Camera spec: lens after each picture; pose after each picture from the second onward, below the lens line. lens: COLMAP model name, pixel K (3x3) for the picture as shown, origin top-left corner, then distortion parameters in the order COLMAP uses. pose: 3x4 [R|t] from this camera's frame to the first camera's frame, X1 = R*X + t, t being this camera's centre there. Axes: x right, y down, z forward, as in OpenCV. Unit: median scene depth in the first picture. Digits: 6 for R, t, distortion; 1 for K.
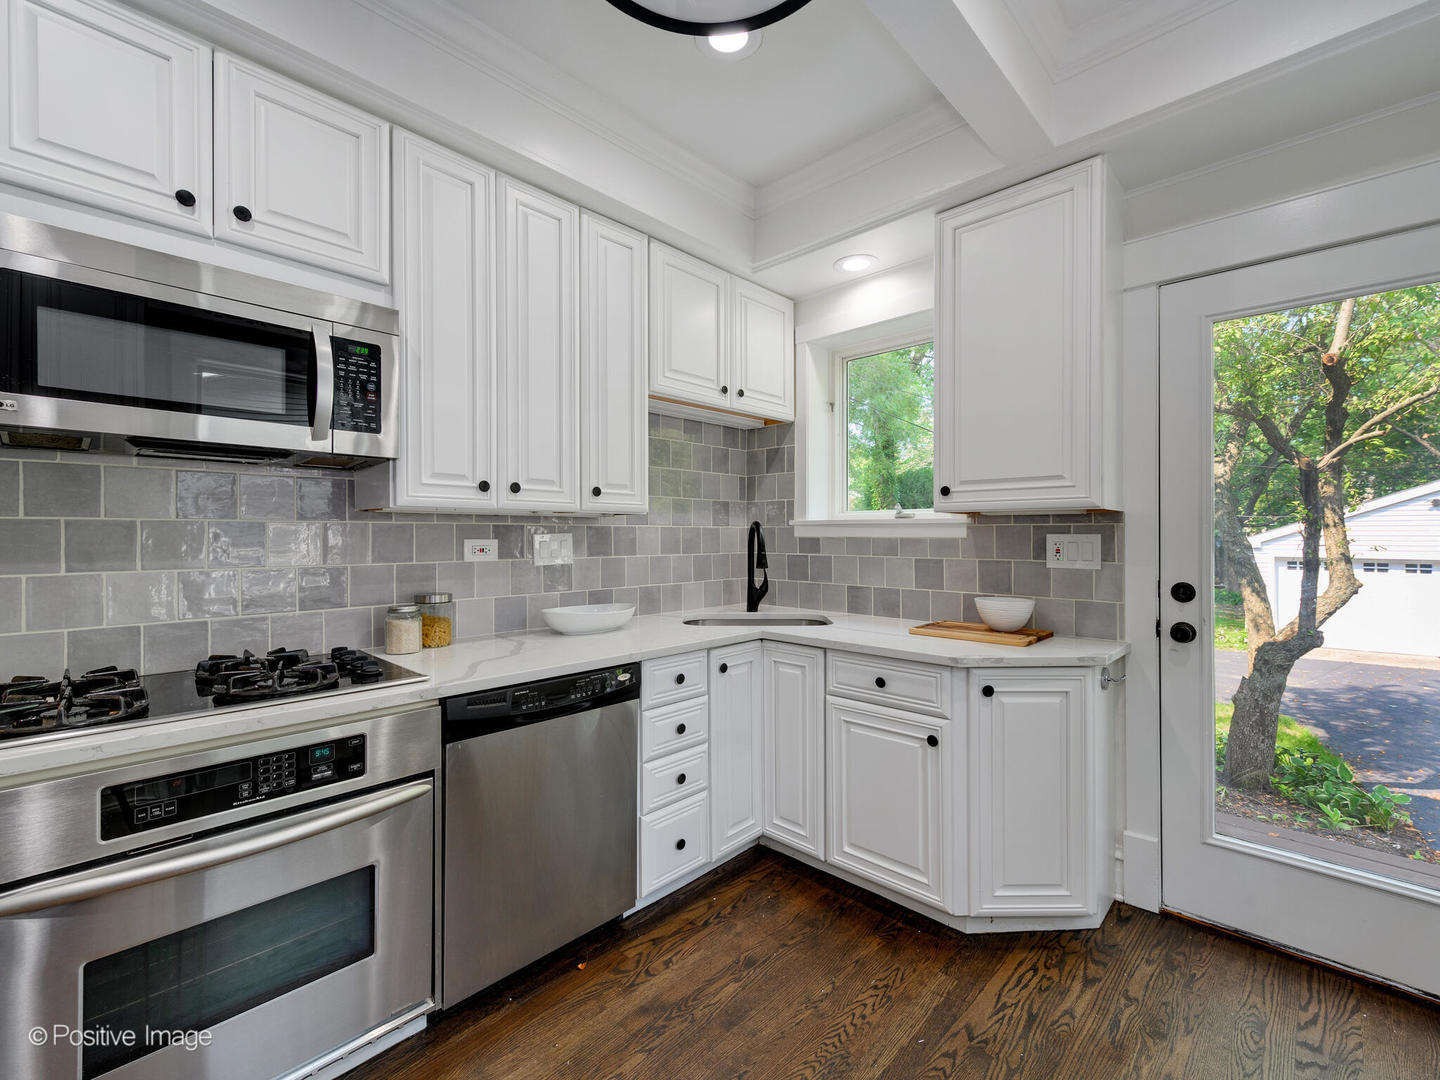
lens RADIAL K [[624.8, 0, 717.9], [0, 624.8, 536.4], [0, 0, 1]] dist [0.000871, 0.000535]
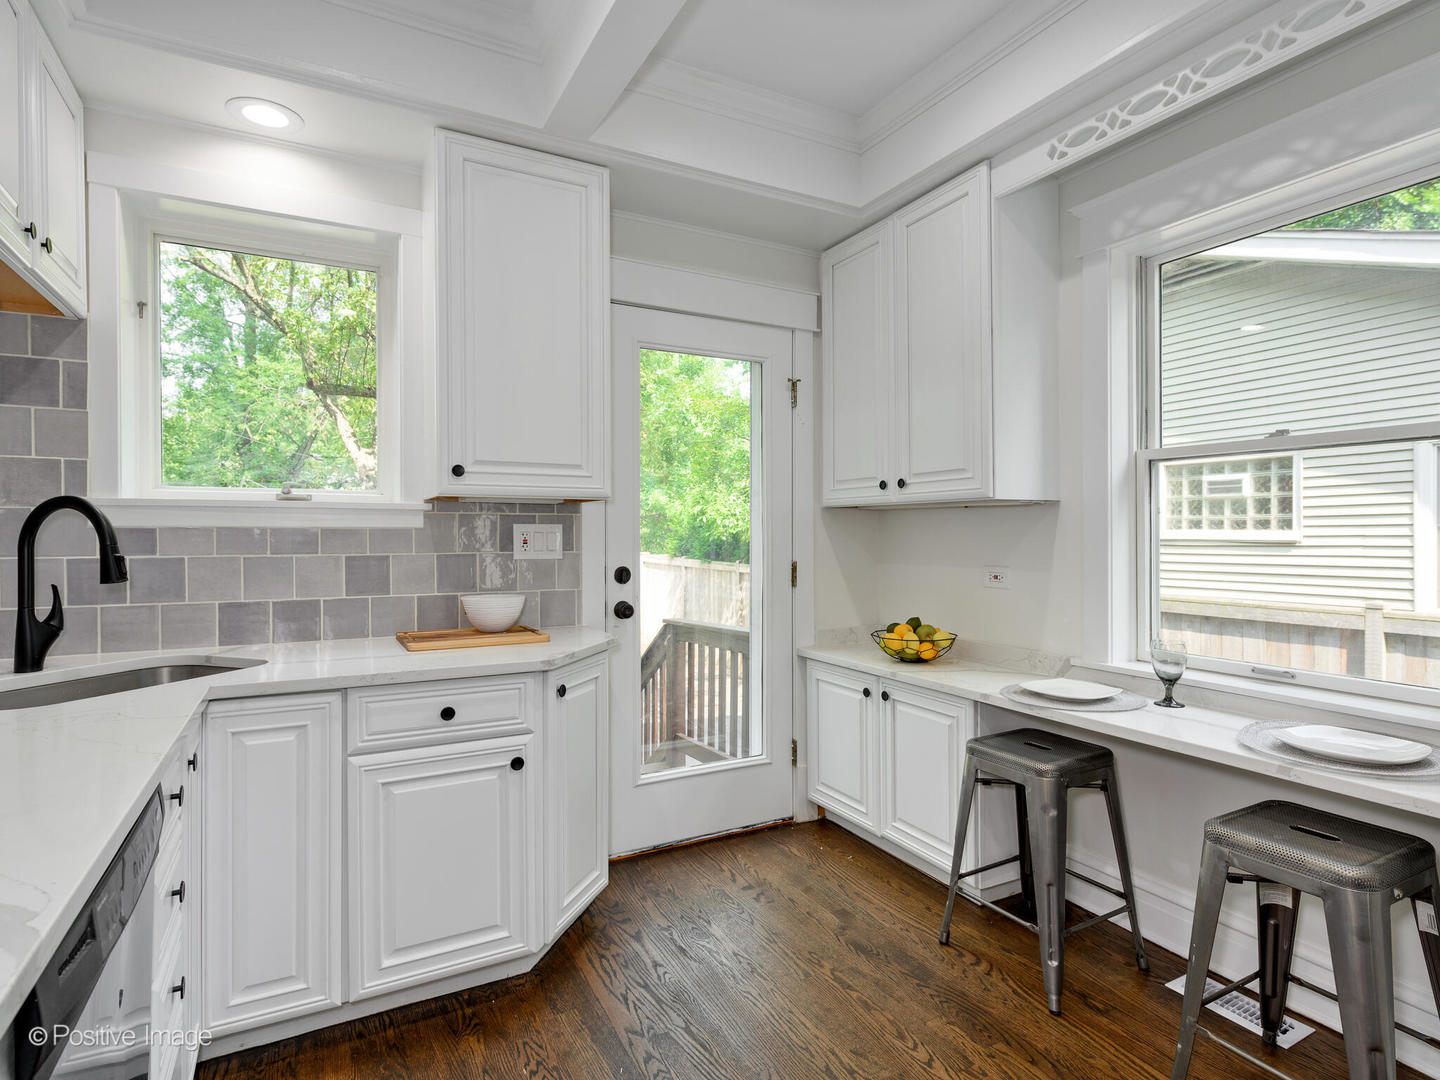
lens RADIAL K [[769.7, 0, 720.7], [0, 769.7, 529.2], [0, 0, 1]] dist [0.000557, -0.000099]
pose [[0.314806, 0.001847, 0.949154, -0.490870], [0.002213, 0.999994, -0.002680, 0.008581], [-0.949153, 0.002944, 0.314800, 0.347823]]
